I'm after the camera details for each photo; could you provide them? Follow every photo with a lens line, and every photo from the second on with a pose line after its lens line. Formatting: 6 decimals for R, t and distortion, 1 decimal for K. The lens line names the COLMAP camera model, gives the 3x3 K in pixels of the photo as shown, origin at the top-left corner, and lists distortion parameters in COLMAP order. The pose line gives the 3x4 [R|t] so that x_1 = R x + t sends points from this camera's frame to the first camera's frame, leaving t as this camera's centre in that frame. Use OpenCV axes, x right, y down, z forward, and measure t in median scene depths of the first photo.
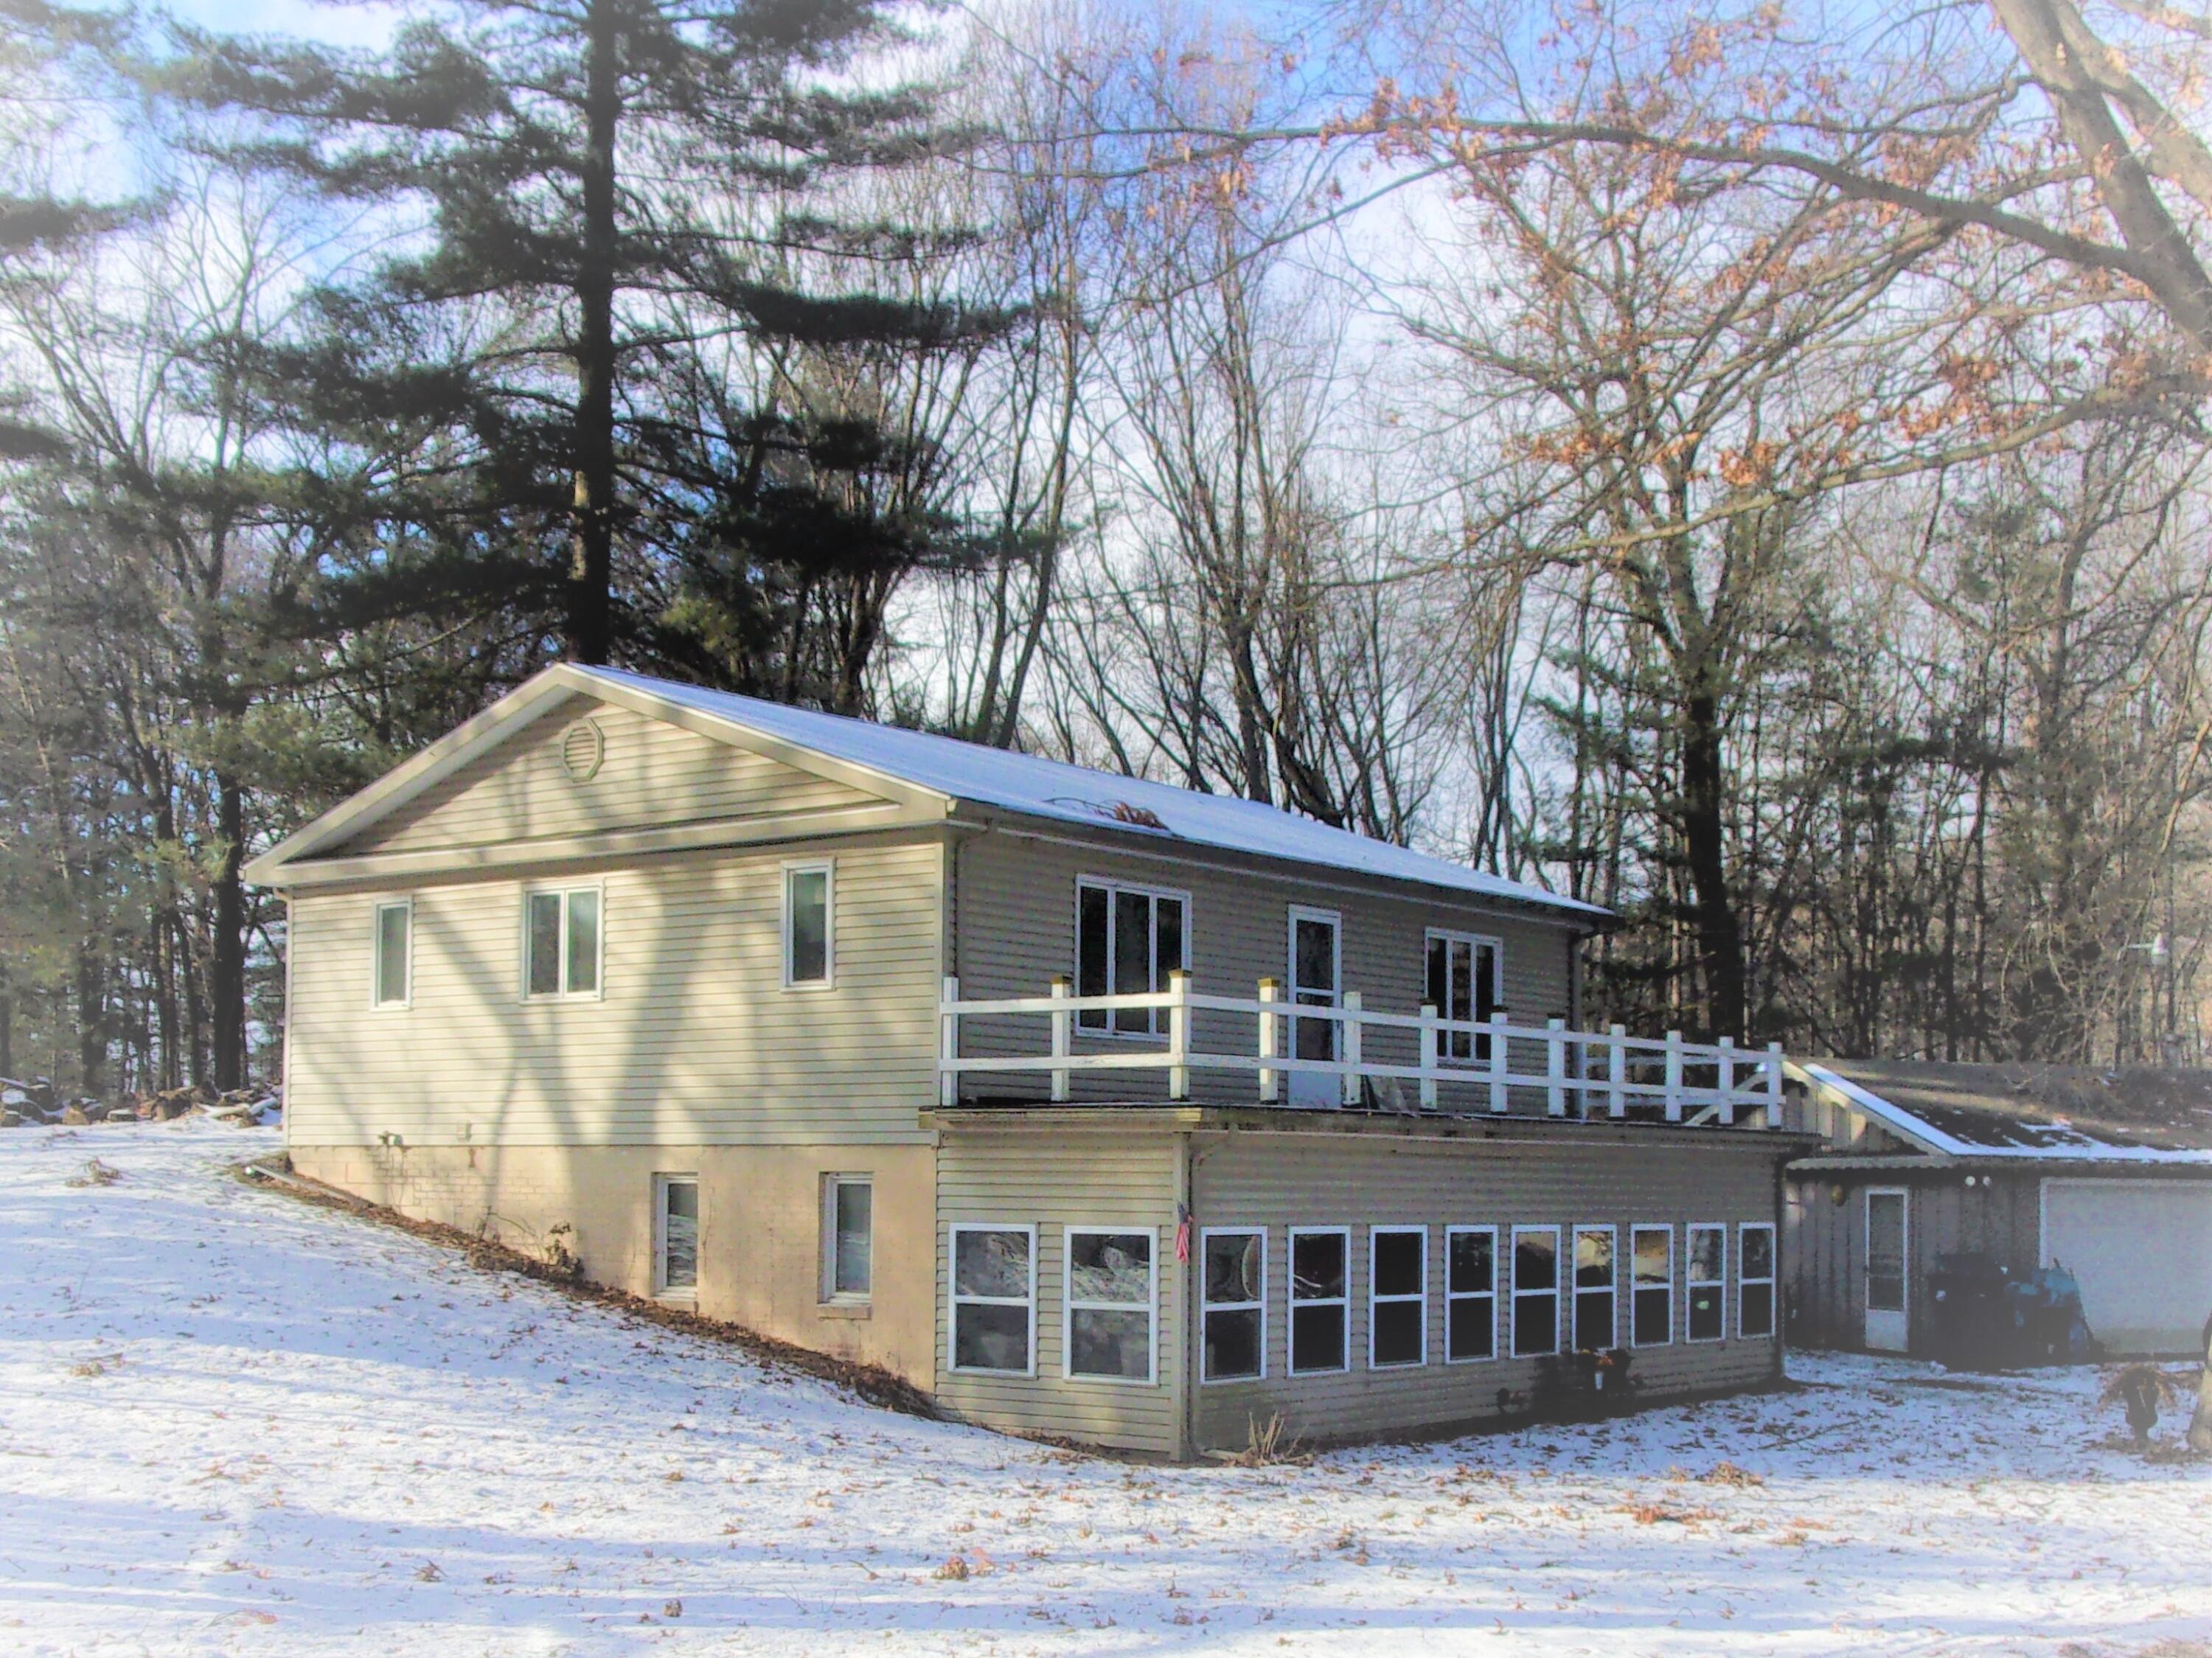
lens RADIAL K [[2750.6, 0, 1105.1], [0, 2750.6, 1084.0], [0, 0, 1]] dist [0.058662, -0.059847]
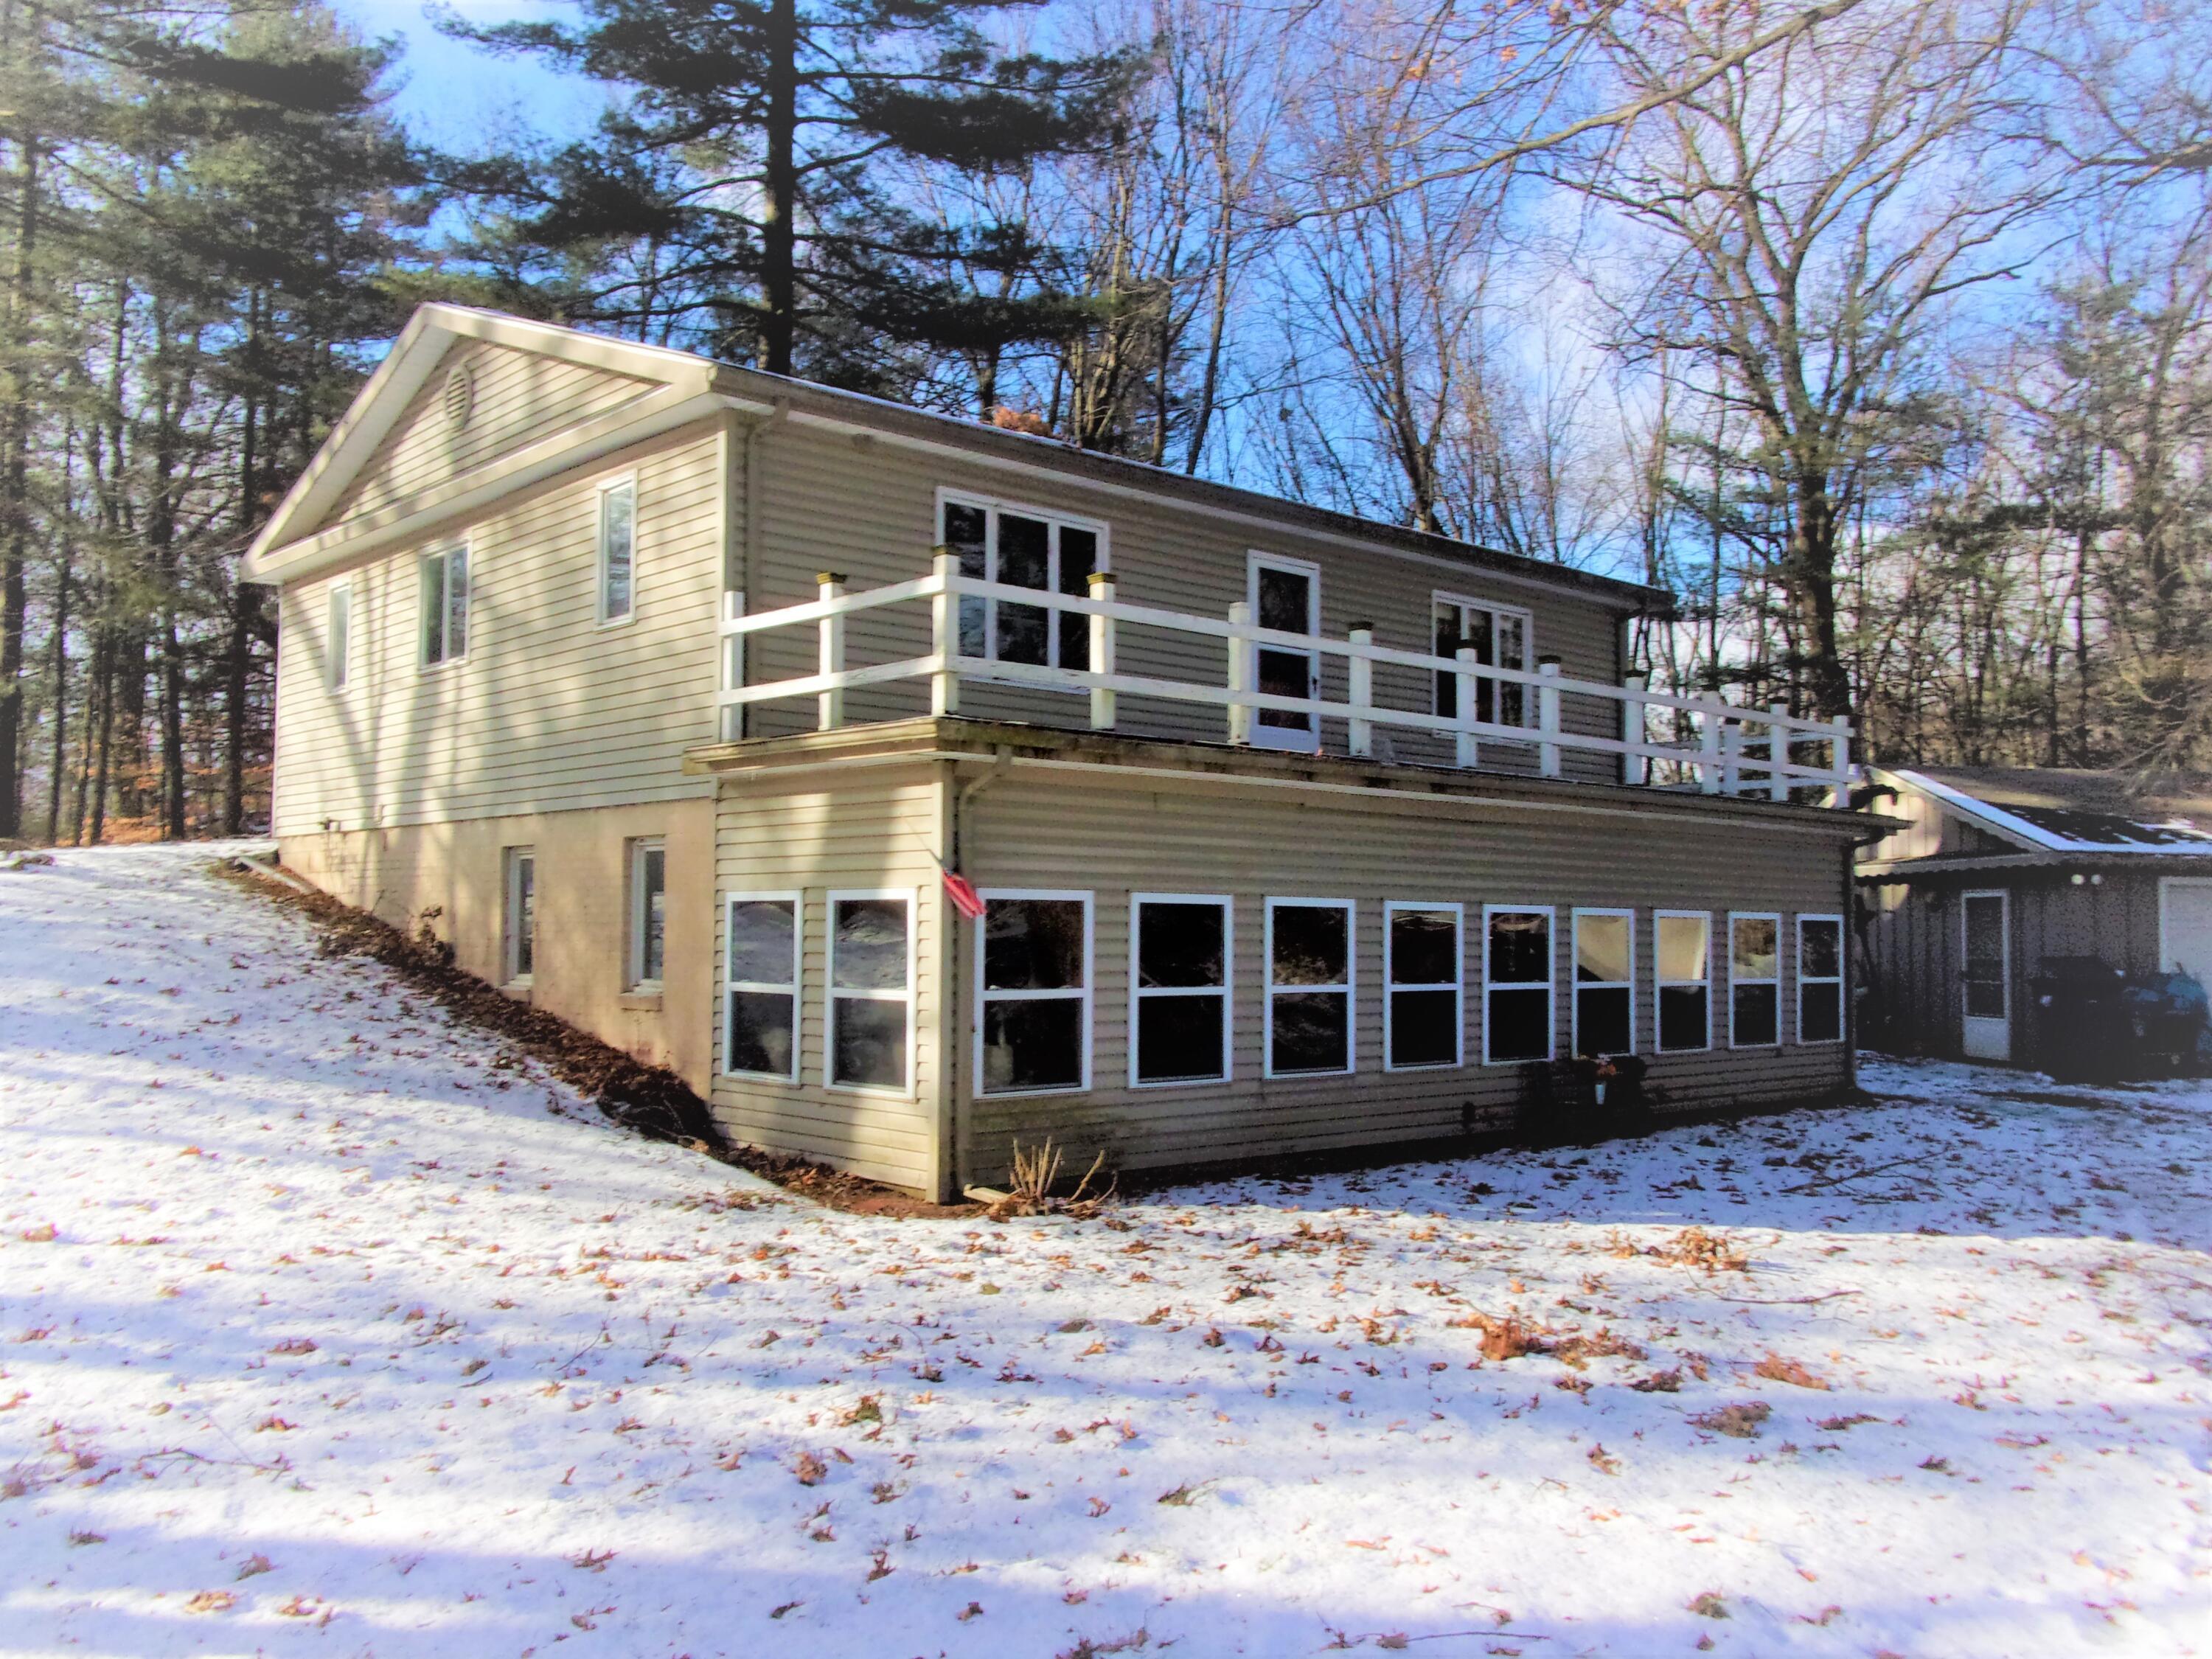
lens RADIAL K [[1851.3, 0, 1106.0], [0, 1851.3, 829.5], [0, 0, 1]] dist [0.023583, -0.001174]
pose [[0.984500, -0.010034, -0.175099, 0.128310], [0.006381, 0.999750, -0.021411, 0.038366], [0.175270, 0.019962, 0.984318, 0.414097]]
